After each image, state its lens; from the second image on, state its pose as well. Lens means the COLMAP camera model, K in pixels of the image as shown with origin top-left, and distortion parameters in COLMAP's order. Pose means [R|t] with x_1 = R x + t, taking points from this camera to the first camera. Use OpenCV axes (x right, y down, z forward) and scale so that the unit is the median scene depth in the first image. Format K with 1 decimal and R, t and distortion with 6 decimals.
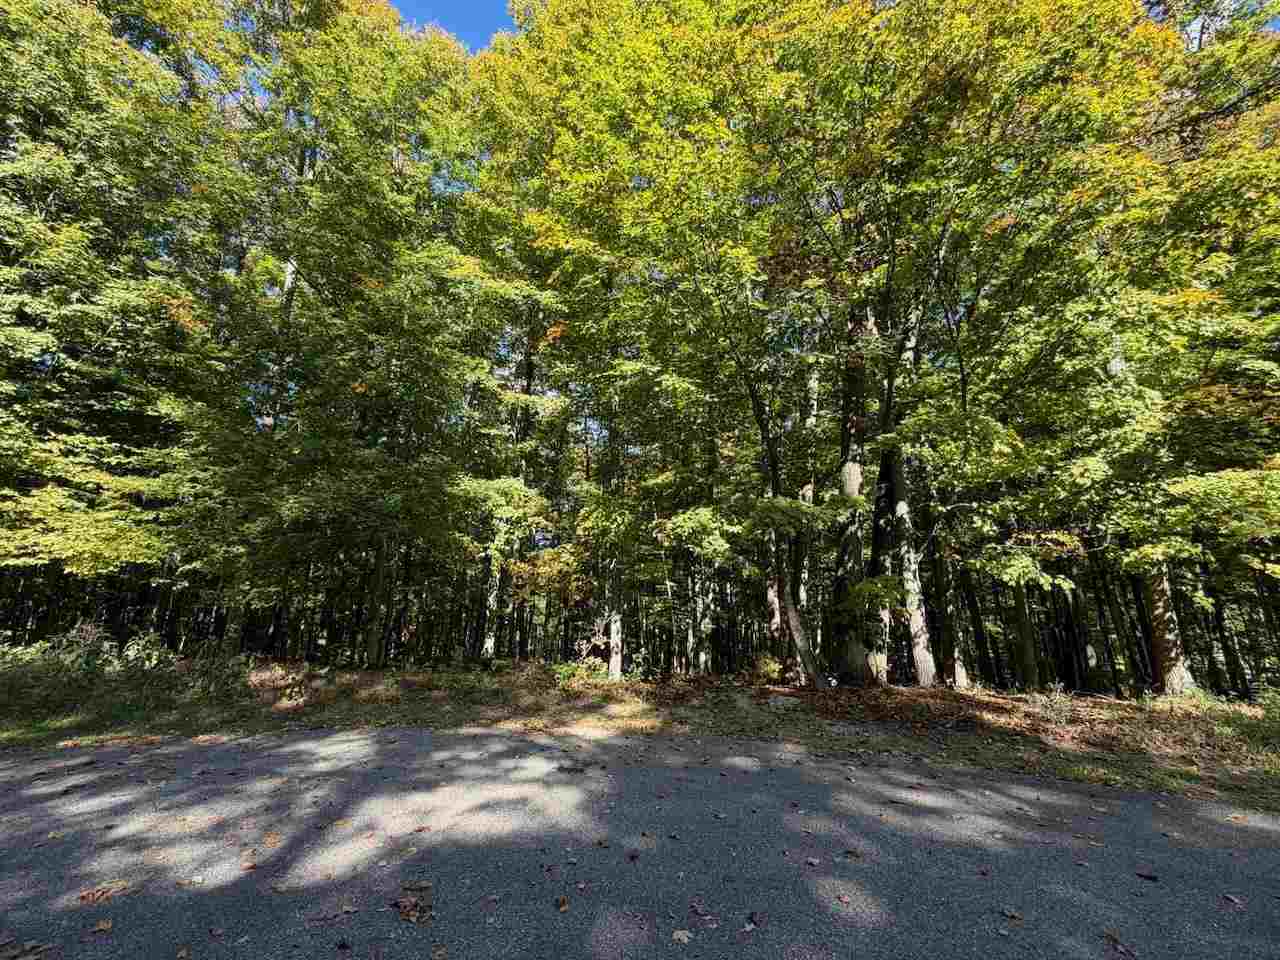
lens RADIAL K [[508.1, 0, 641.1], [0, 508.1, 483.8], [0, 0, 1]] dist [0.000289, 0.000048]
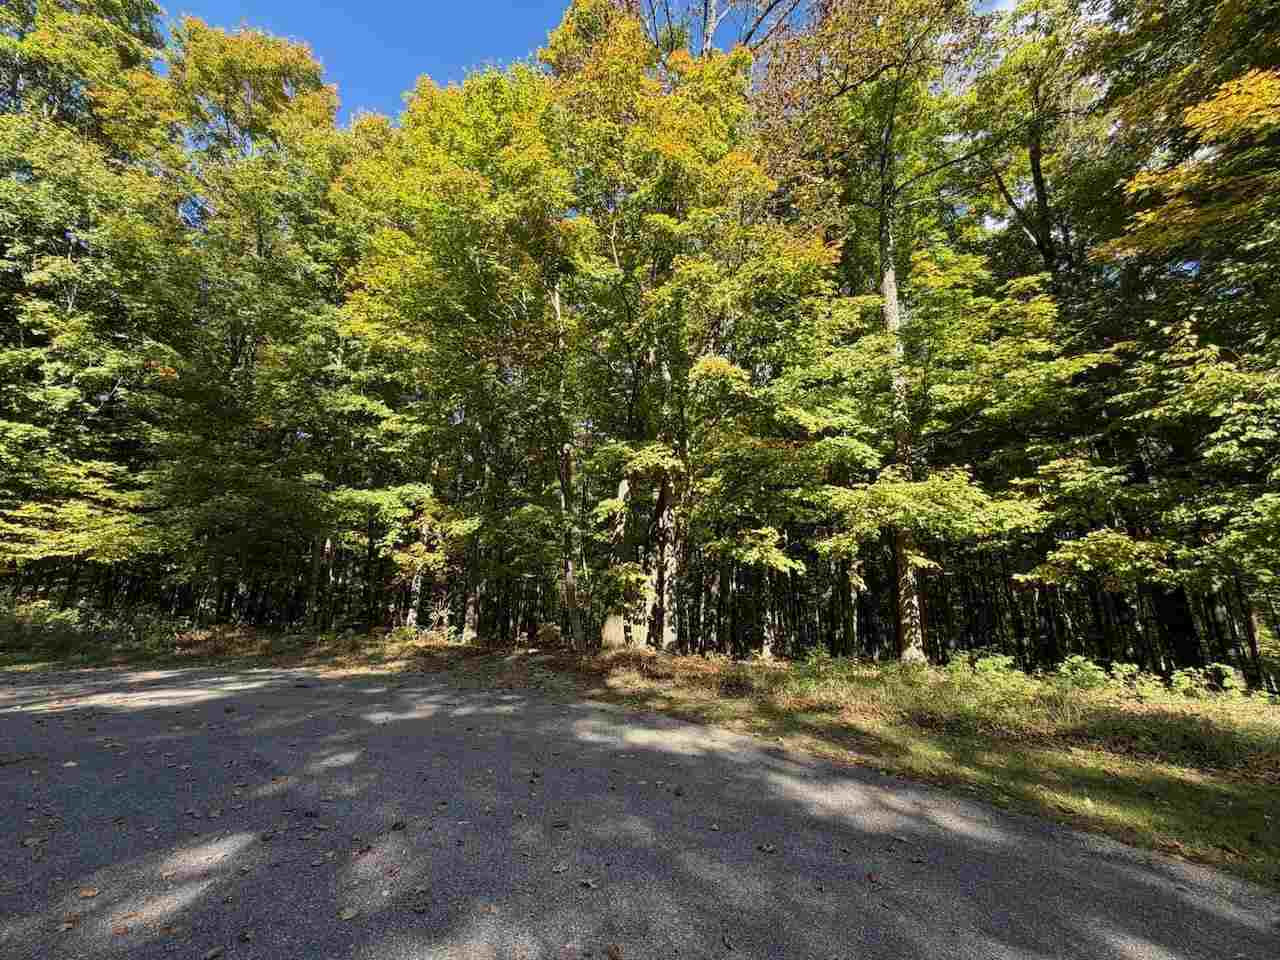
lens RADIAL K [[508.1, 0, 641.4], [0, 508.1, 479.9], [0, 0, 1]] dist [0.000289, 0.000048]
pose [[0.991184, -0.019553, -0.131039, 0.559692], [0.022686, 0.999490, 0.022460, -0.045838], [0.130533, -0.025234, 0.991123, -0.185127]]
